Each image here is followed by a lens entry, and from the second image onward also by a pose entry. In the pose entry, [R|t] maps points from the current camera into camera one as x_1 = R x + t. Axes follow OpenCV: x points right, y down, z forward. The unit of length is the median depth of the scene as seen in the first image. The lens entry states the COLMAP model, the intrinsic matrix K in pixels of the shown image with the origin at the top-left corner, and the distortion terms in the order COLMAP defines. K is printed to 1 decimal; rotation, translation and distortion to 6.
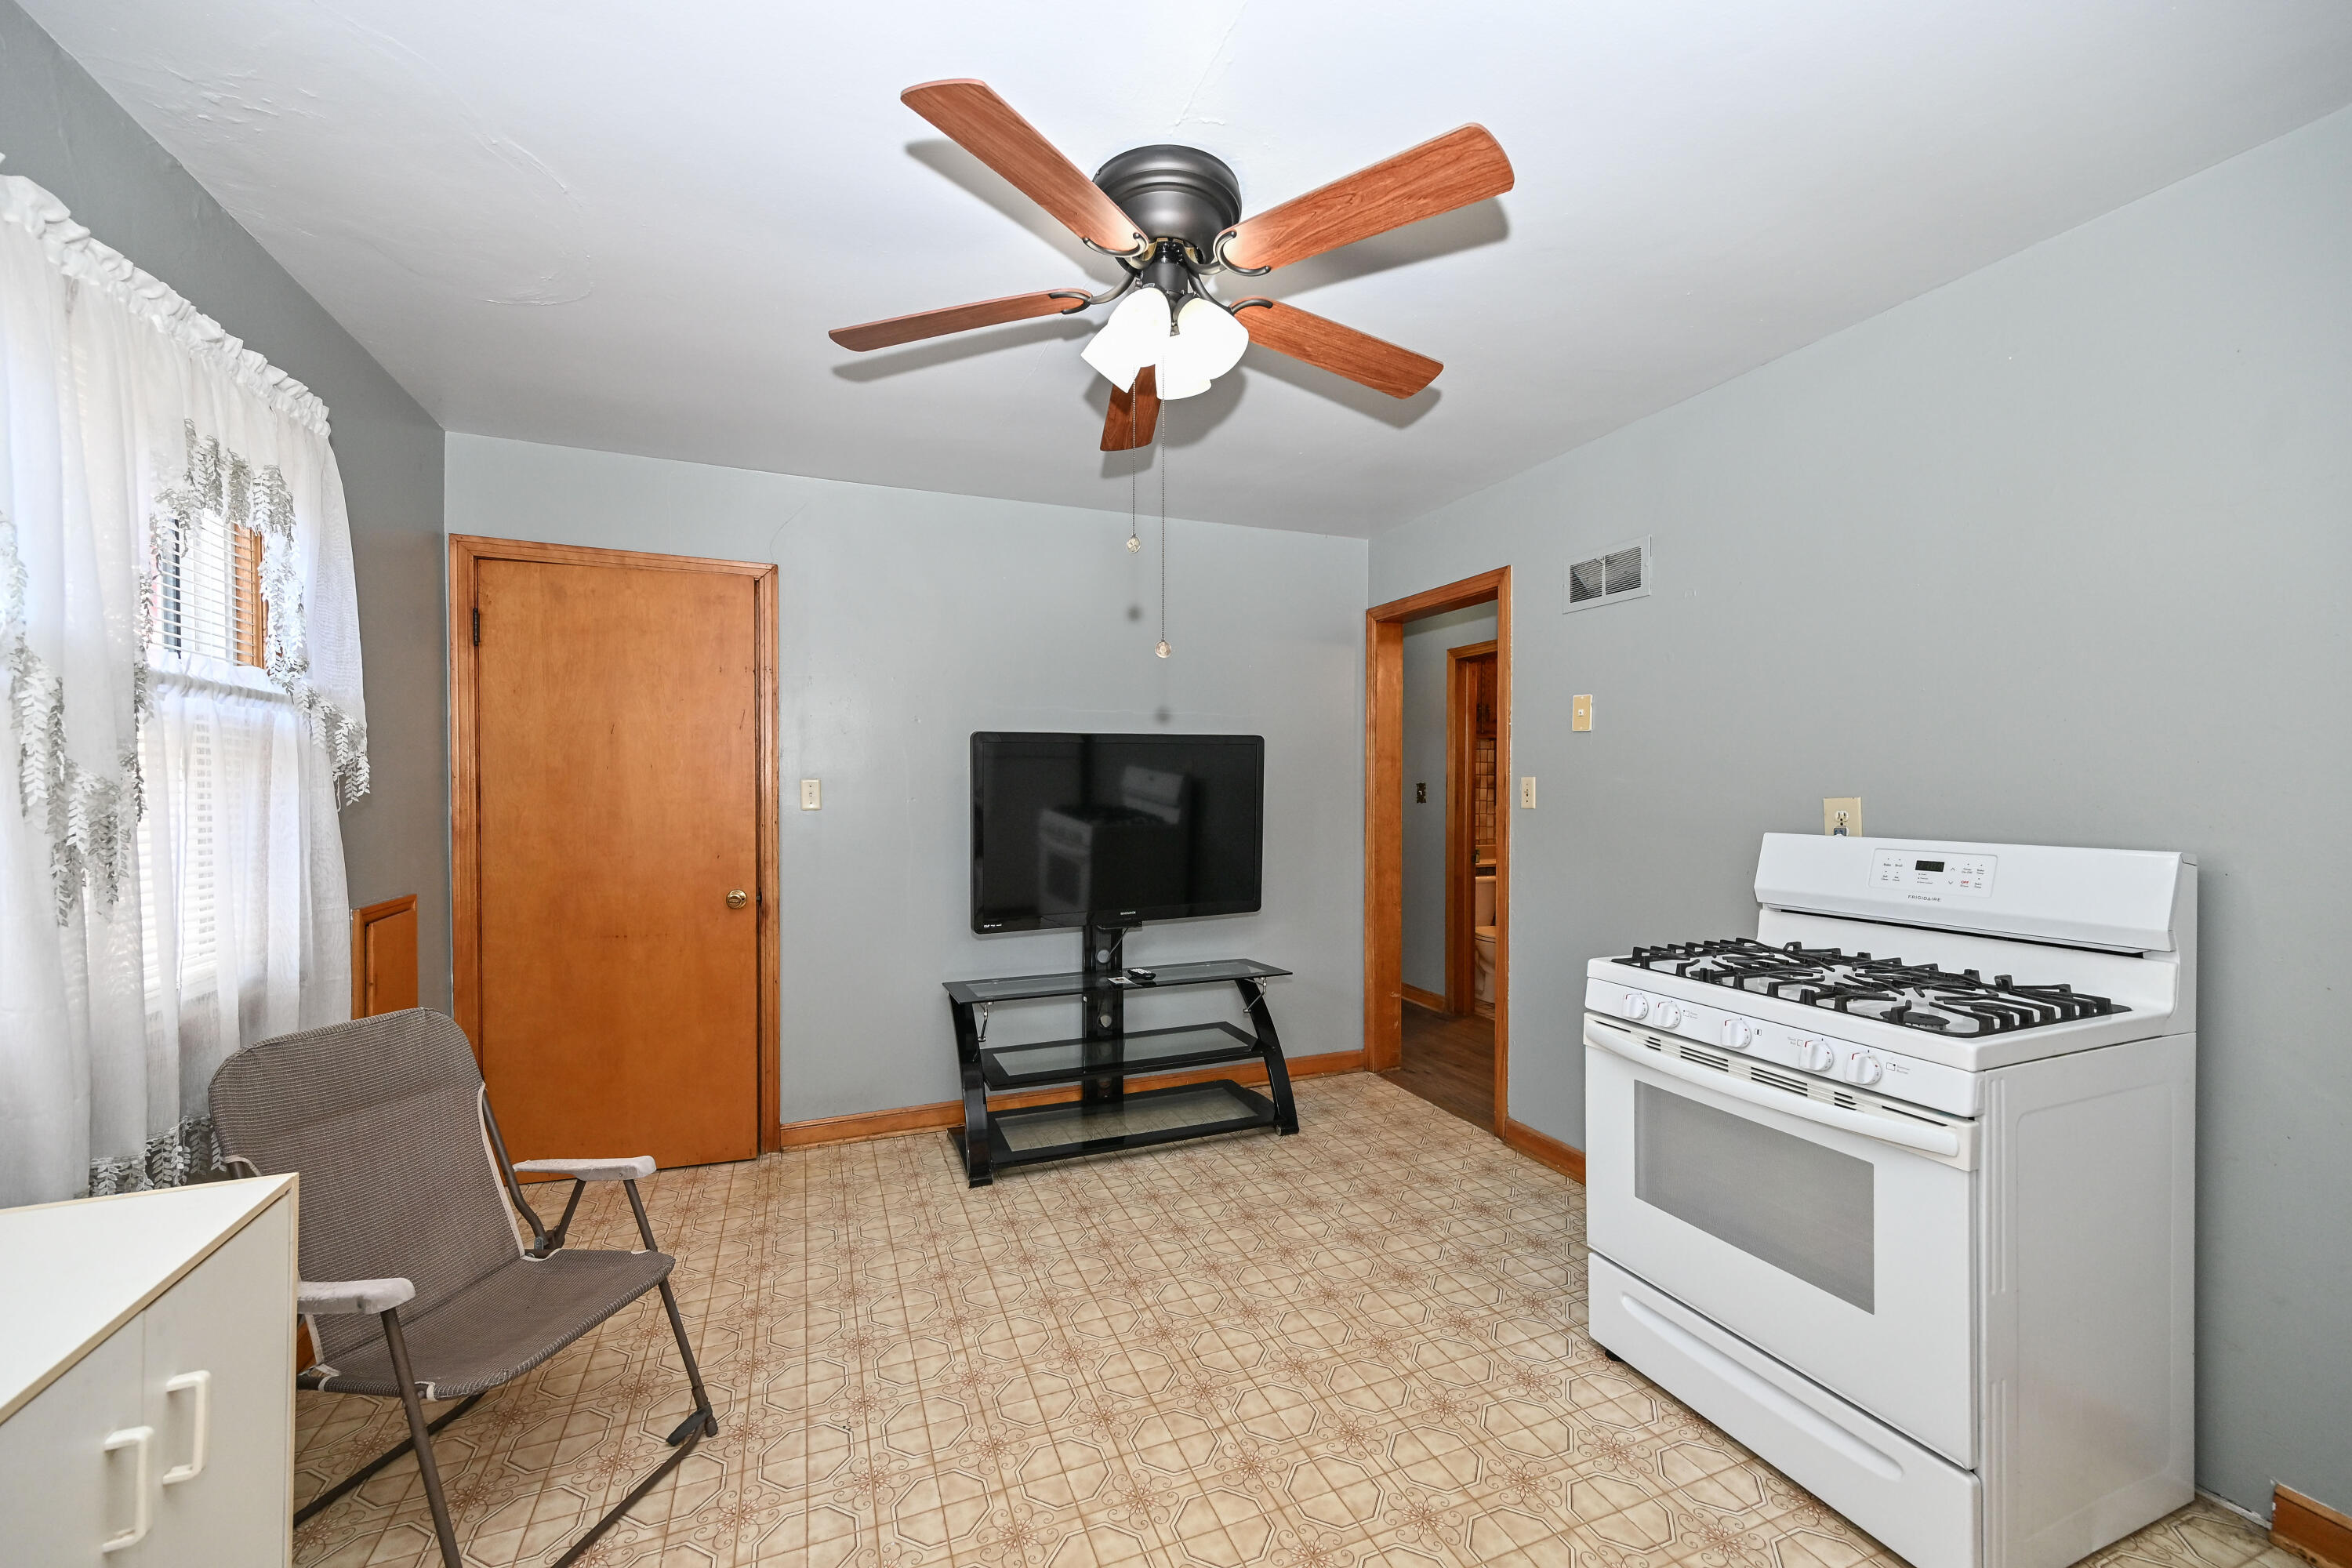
lens RADIAL K [[914.8, 0, 1185.8], [0, 914.8, 815.0], [0, 0, 1]] dist [0.010266, 0.000081]
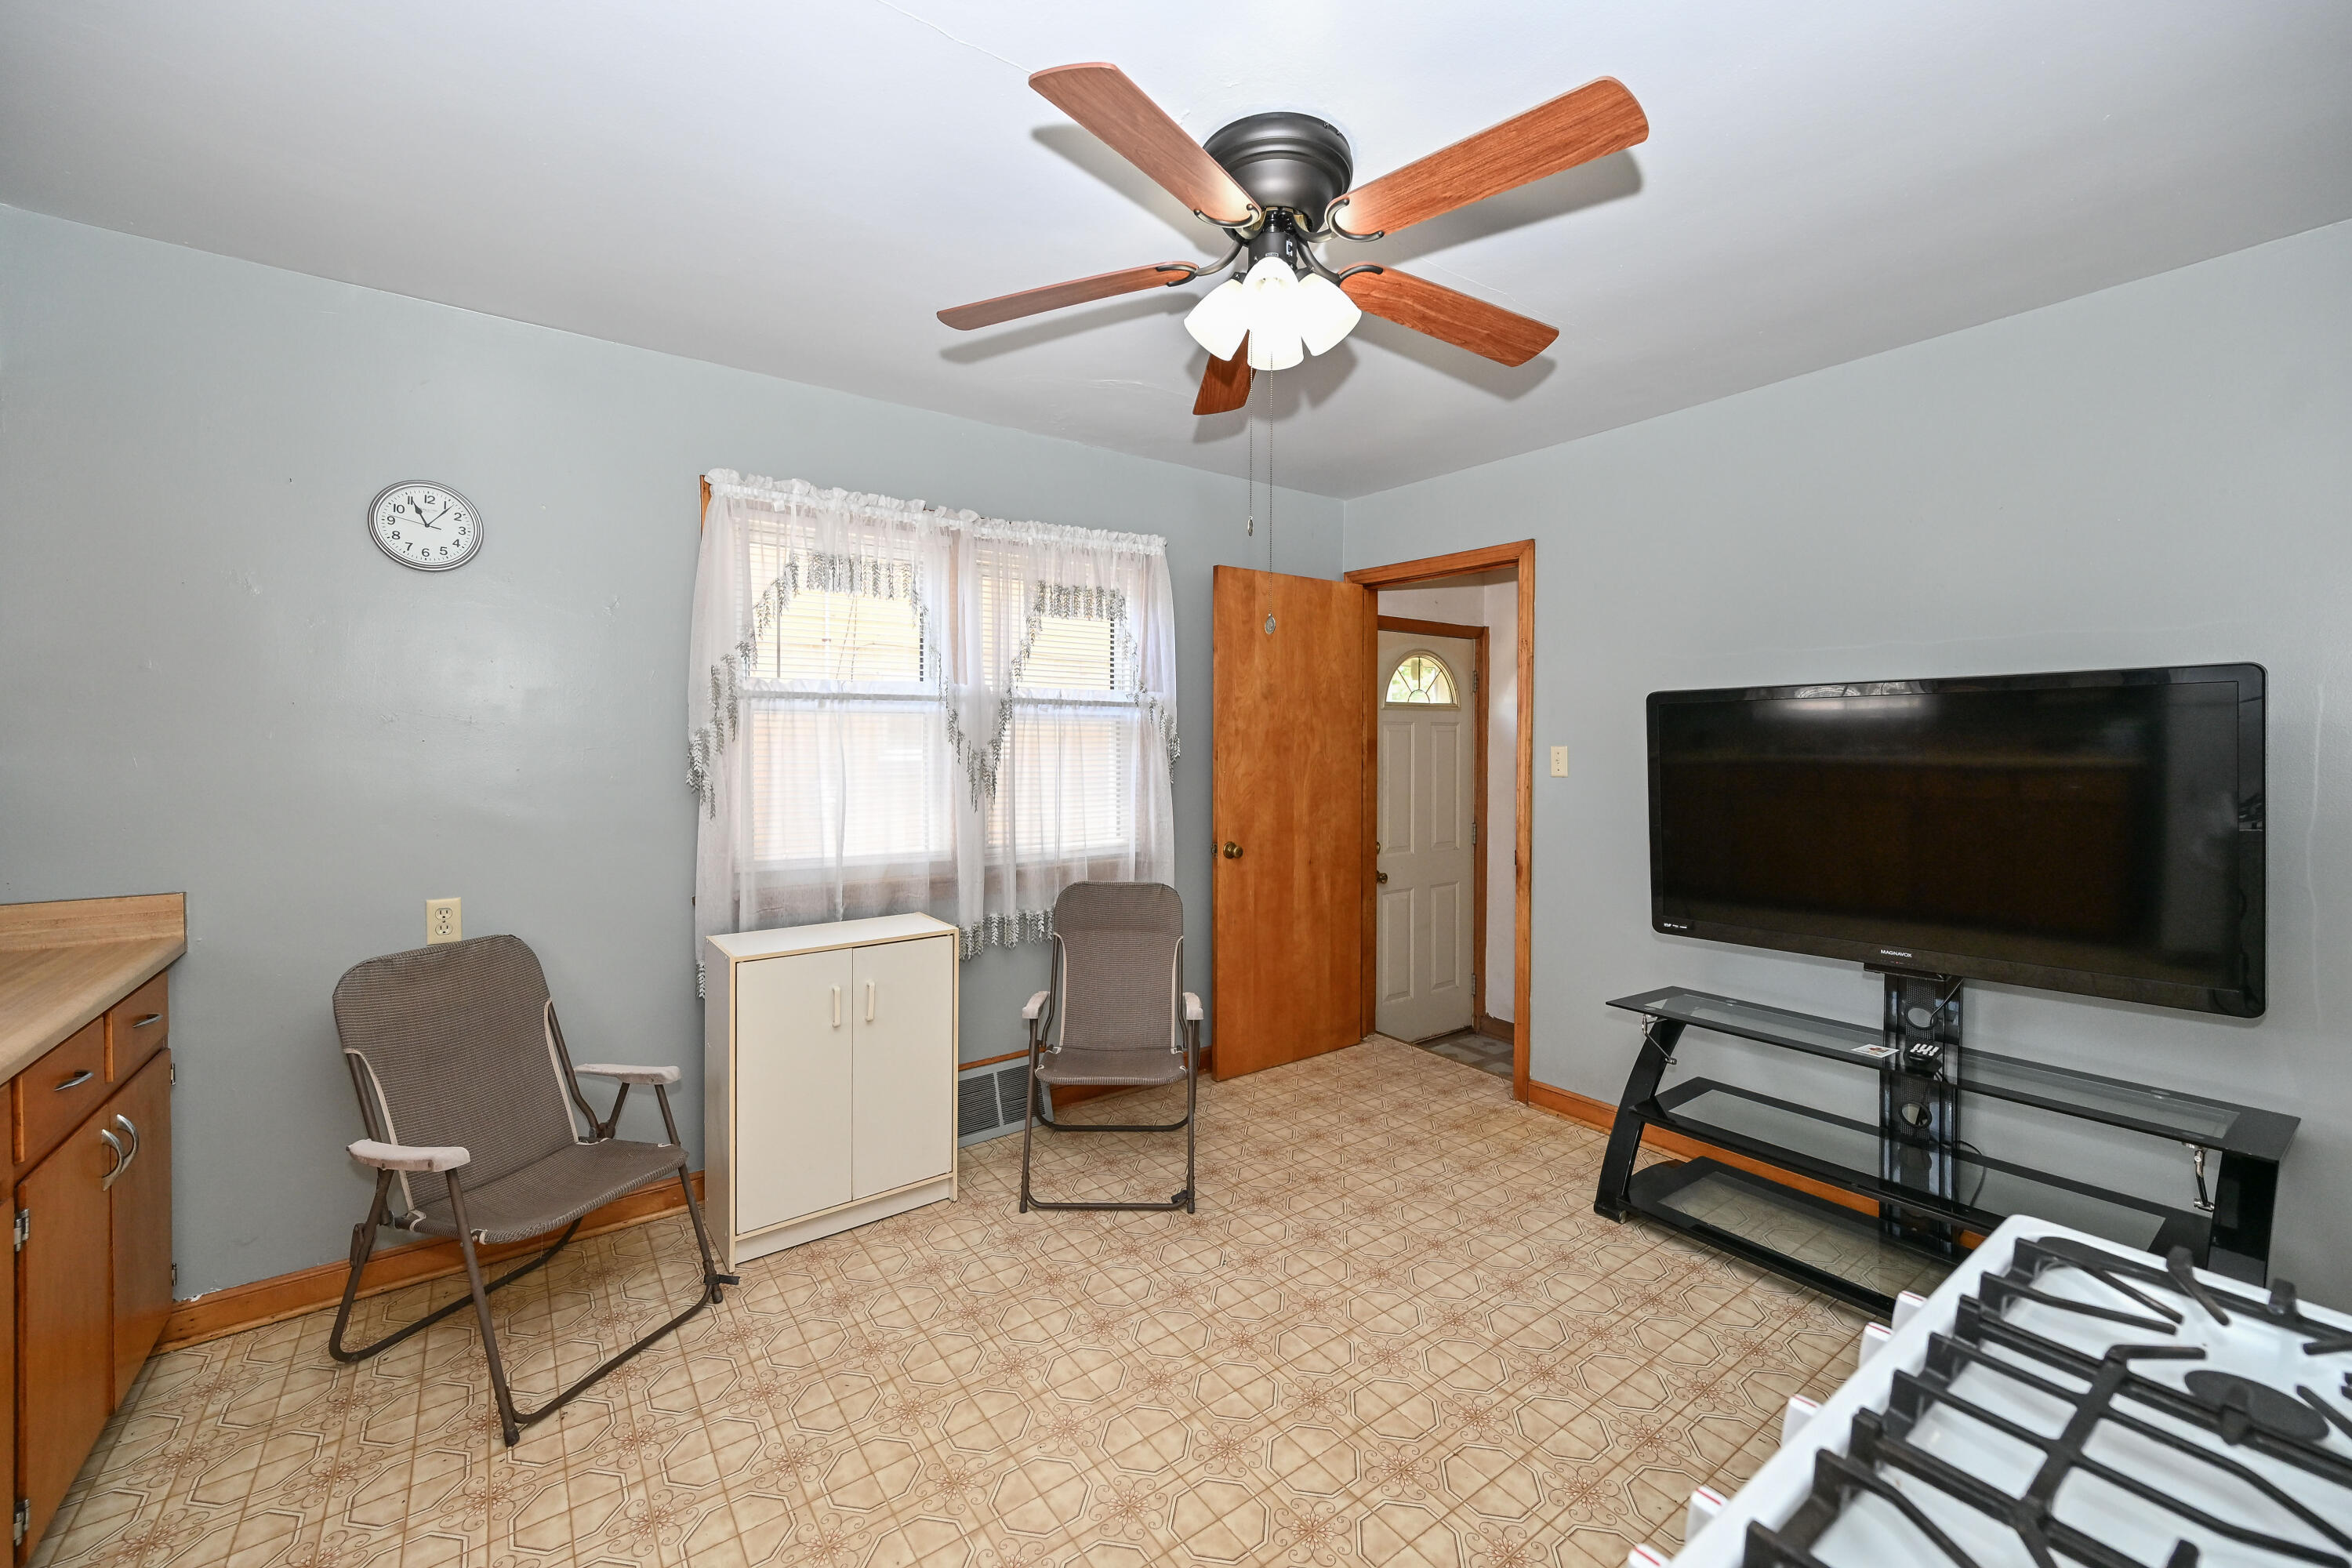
lens RADIAL K [[953.2, 0, 1174.6], [0, 953.2, 742.9], [0, 0, 1]] dist [-0.000131, -0.000013]
pose [[0.235864, 0.007678, -0.971756, 0.814950], [-0.038913, 0.999241, -0.001549, -0.039585], [0.971007, 0.038180, 0.235984, 0.550670]]
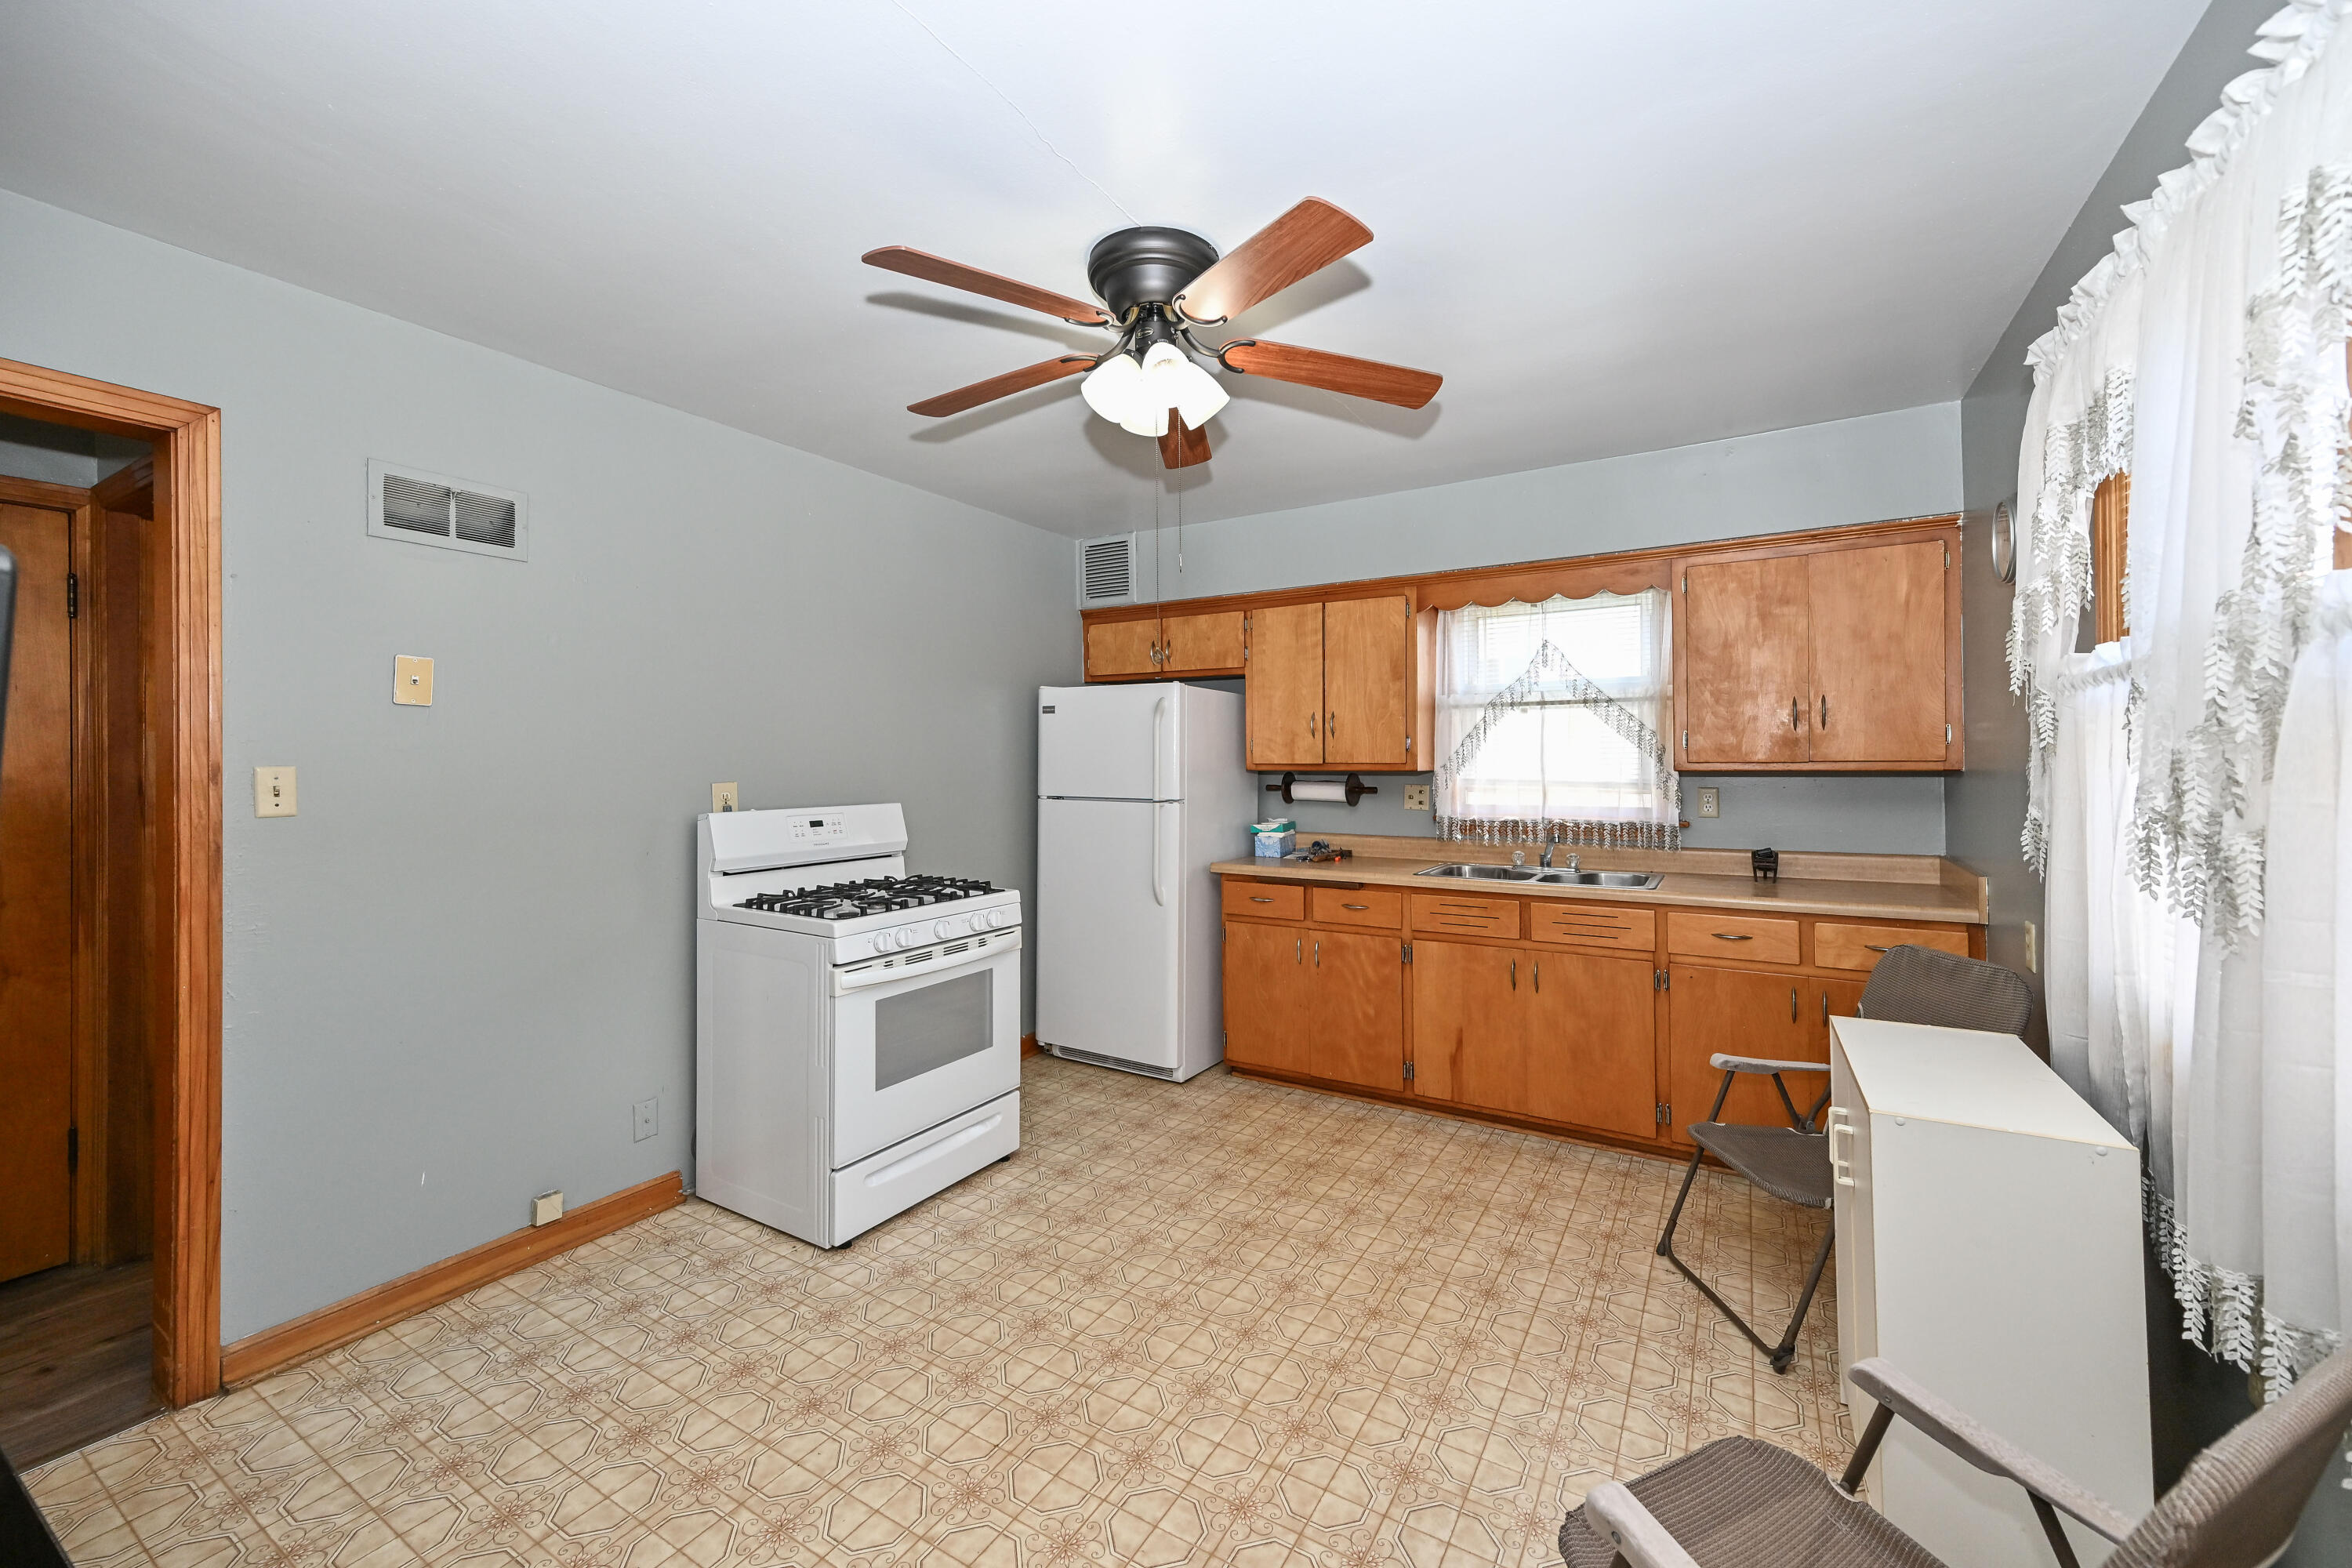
lens RADIAL K [[923.0, 0, 1191.8], [0, 923.0, 761.7], [0, 0, 1]] dist [0.011105, 0.000062]
pose [[-0.597324, 0.000845, 0.801999, -0.826070], [0.028081, 0.999408, 0.019862, -0.062785], [-0.801508, 0.034385, -0.596995, 1.407537]]
